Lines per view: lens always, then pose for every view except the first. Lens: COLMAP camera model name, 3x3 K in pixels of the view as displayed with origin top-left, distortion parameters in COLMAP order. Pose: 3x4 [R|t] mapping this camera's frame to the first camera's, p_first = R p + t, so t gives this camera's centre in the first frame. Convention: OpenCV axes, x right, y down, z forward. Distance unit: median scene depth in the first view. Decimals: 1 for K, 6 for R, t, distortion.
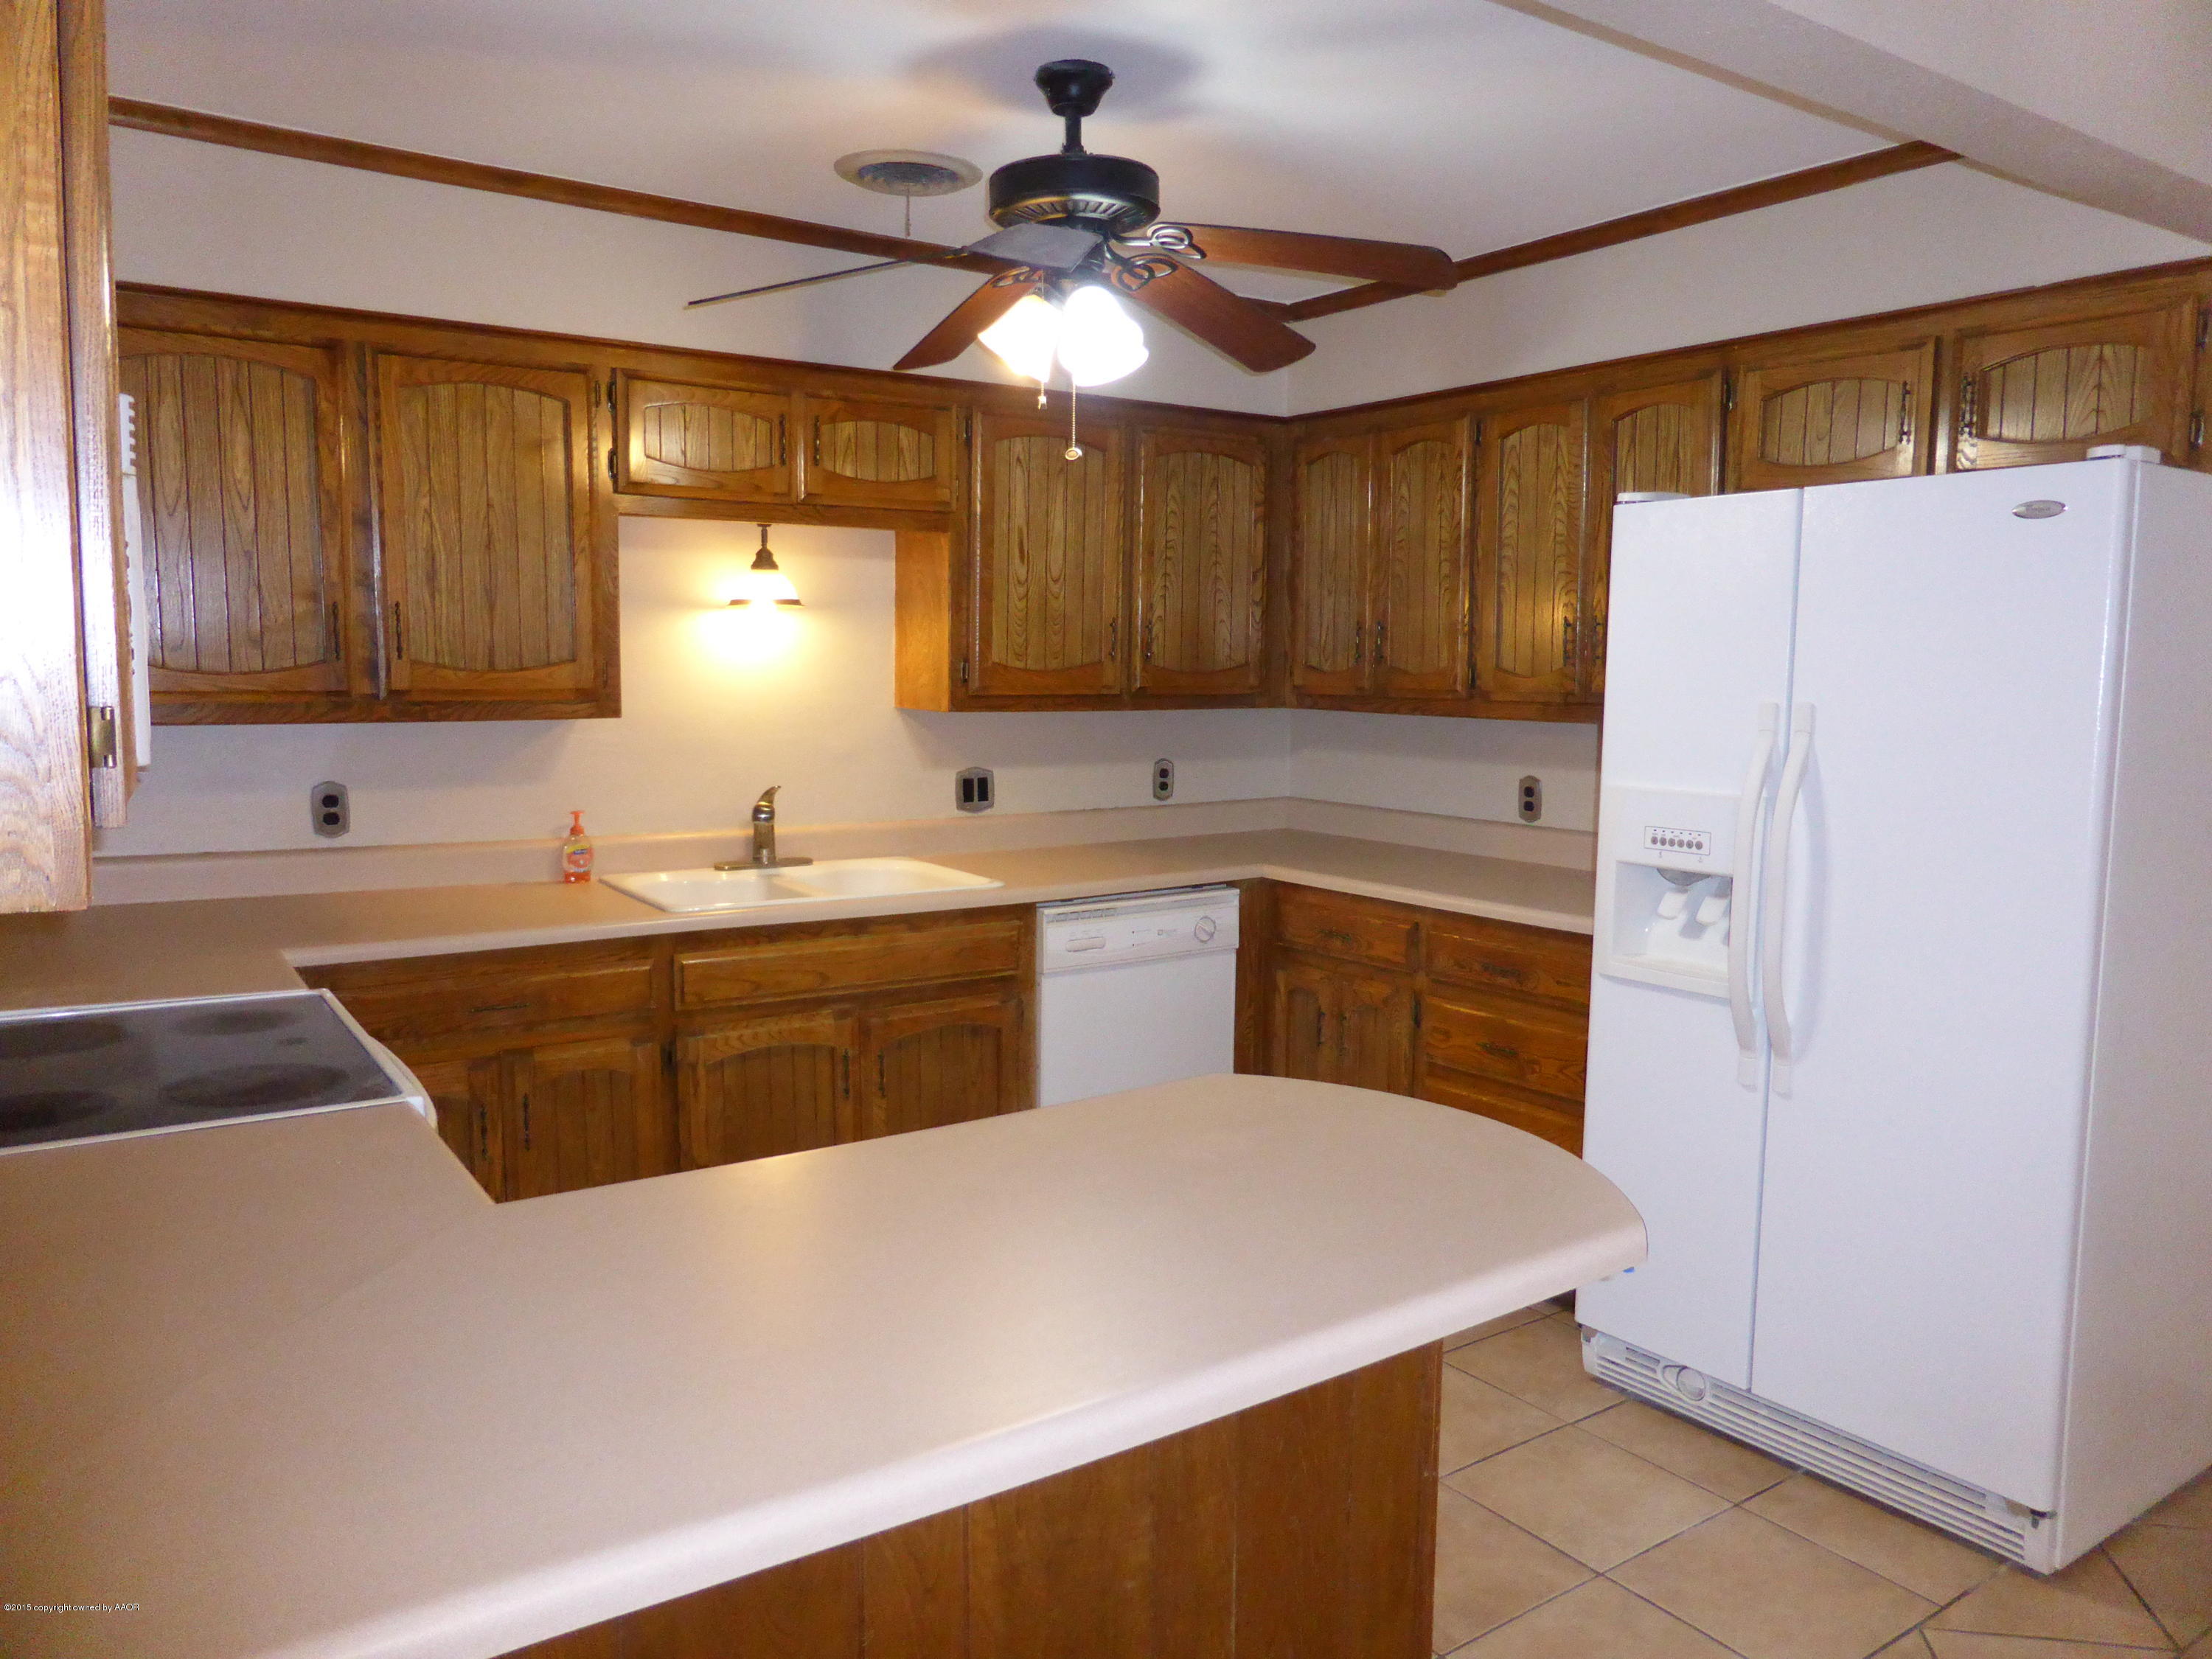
lens RADIAL K [[1573.7, 0, 1104.0], [0, 1573.7, 833.4], [0, 0, 1]] dist [-0.025803, 0.024694]
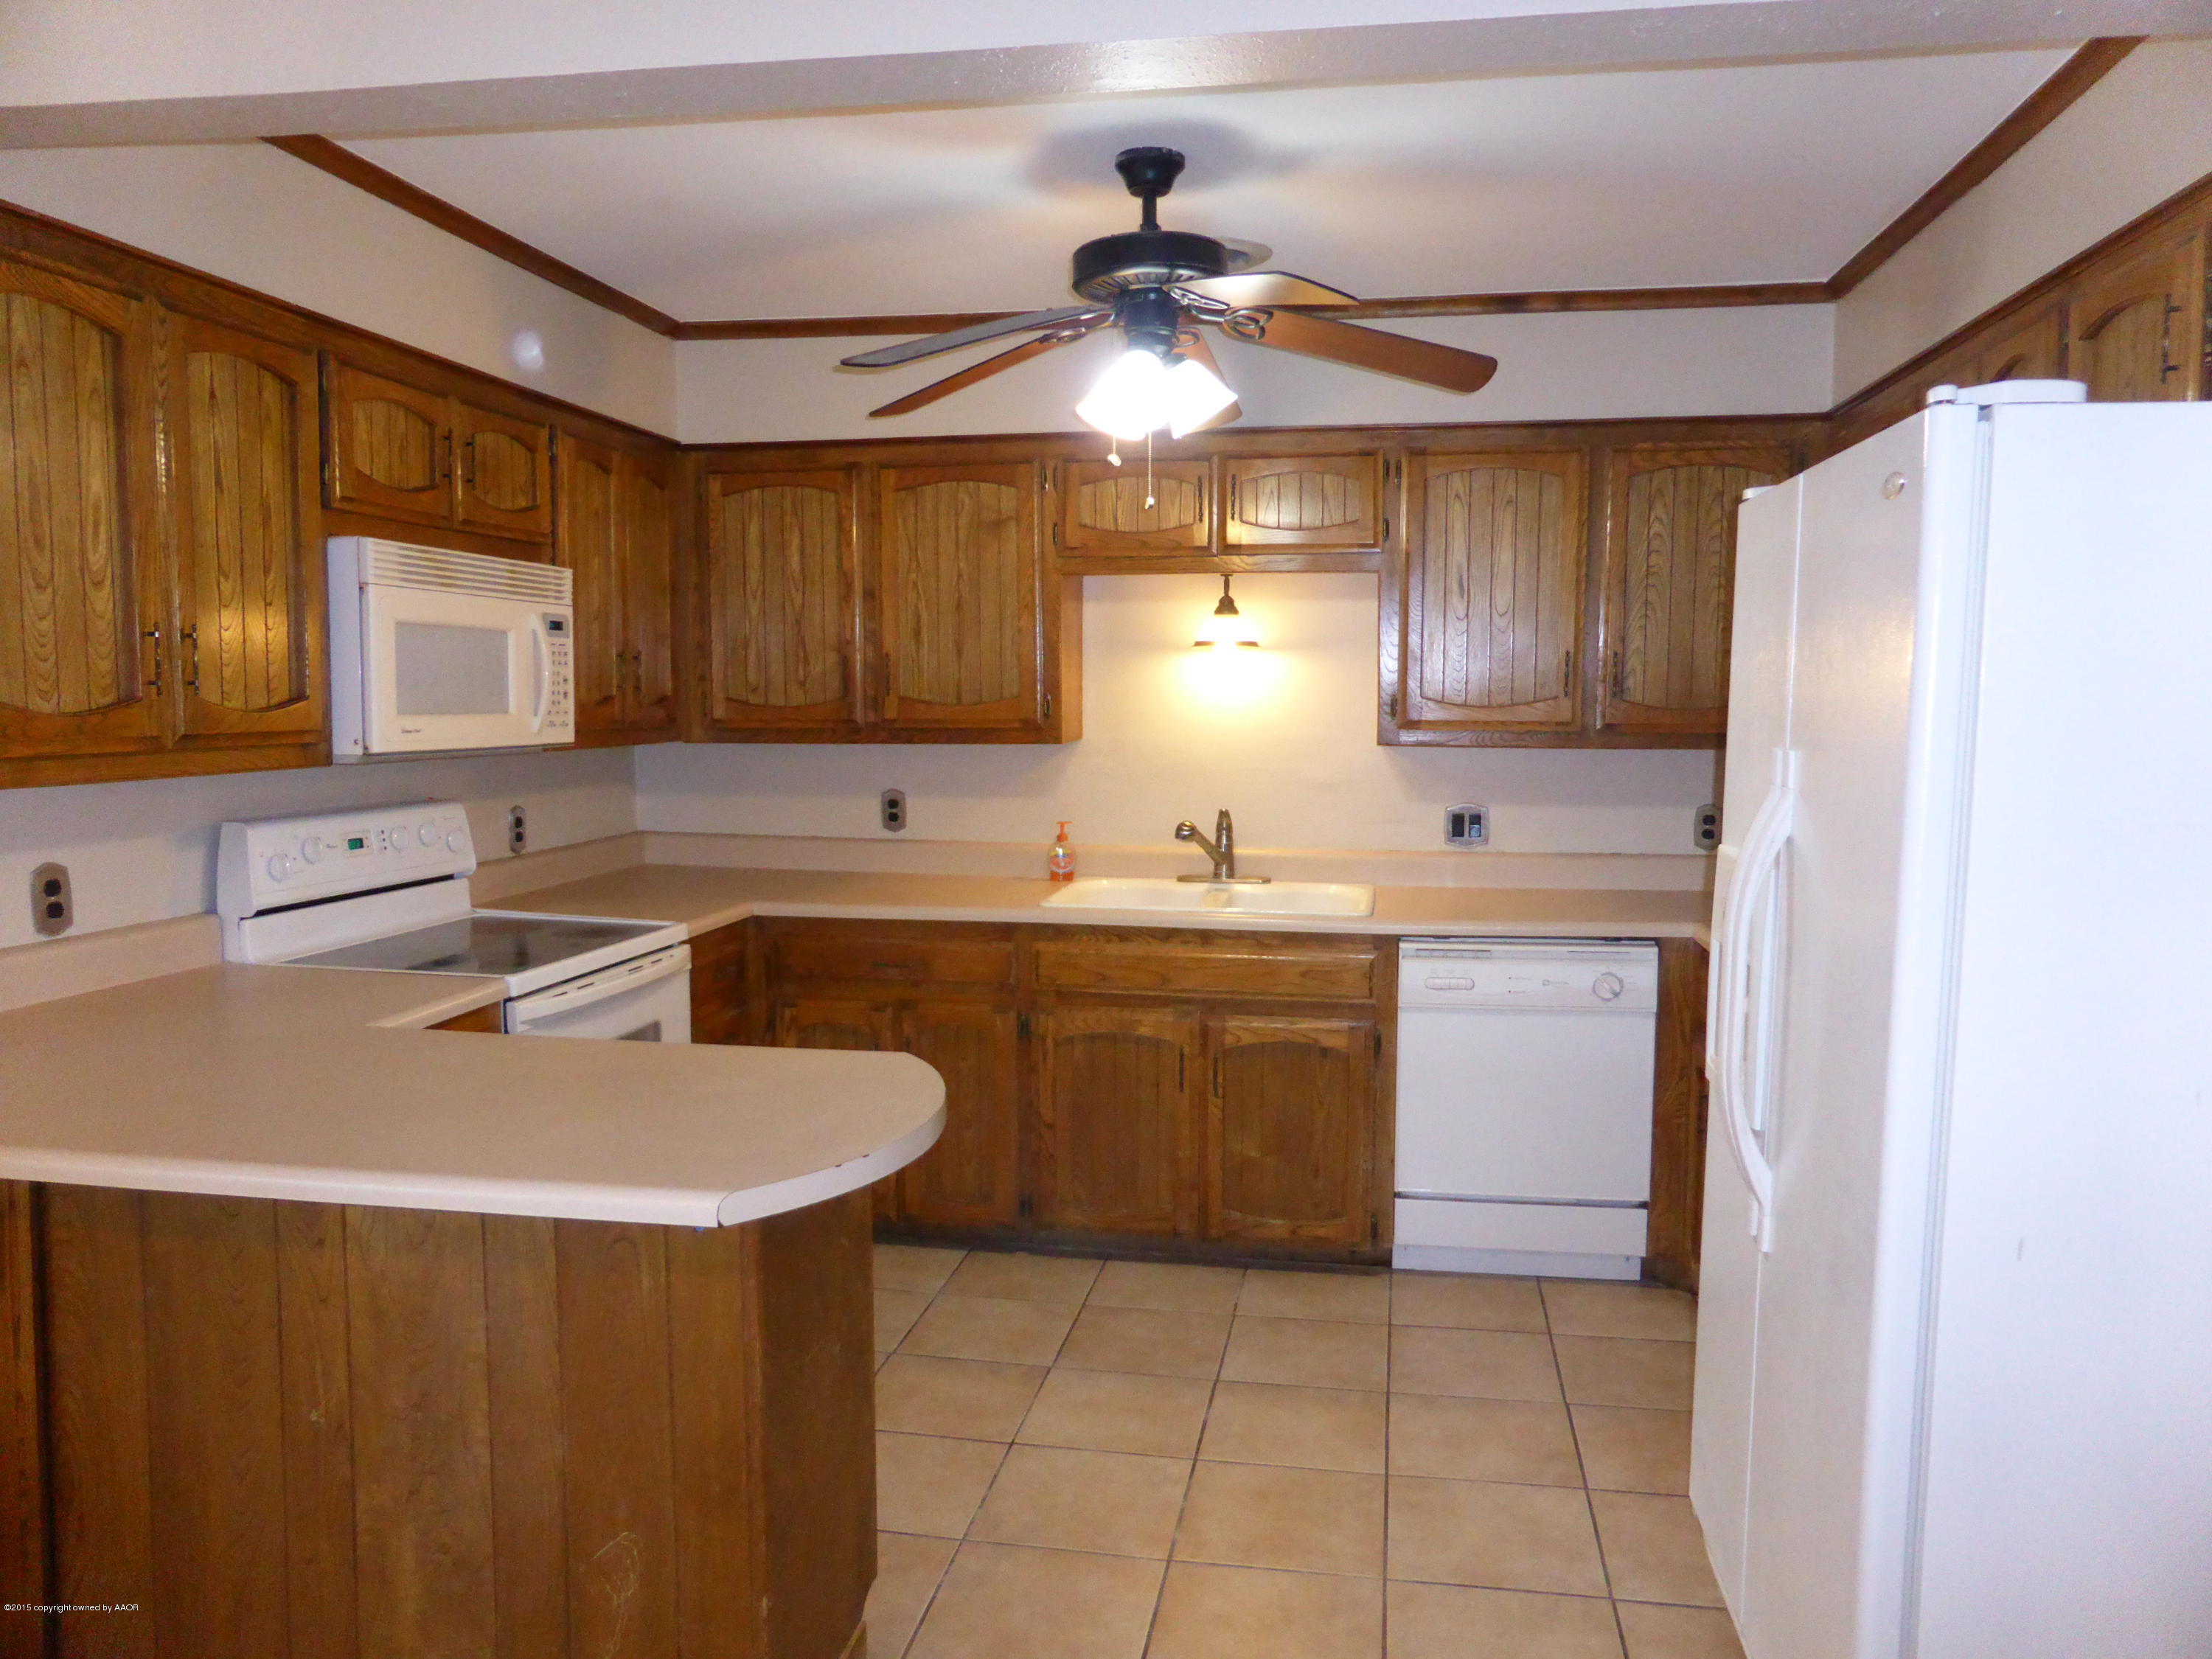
lens RADIAL K [[1573.7, 0, 1105.1], [0, 1573.7, 831.7], [0, 0, 1]] dist [-0.025803, 0.024694]
pose [[0.733949, 0.053542, -0.677091, 0.531197], [-0.071496, 0.997440, 0.001374, -0.010970], [0.675432, 0.047401, 0.735898, 0.139497]]
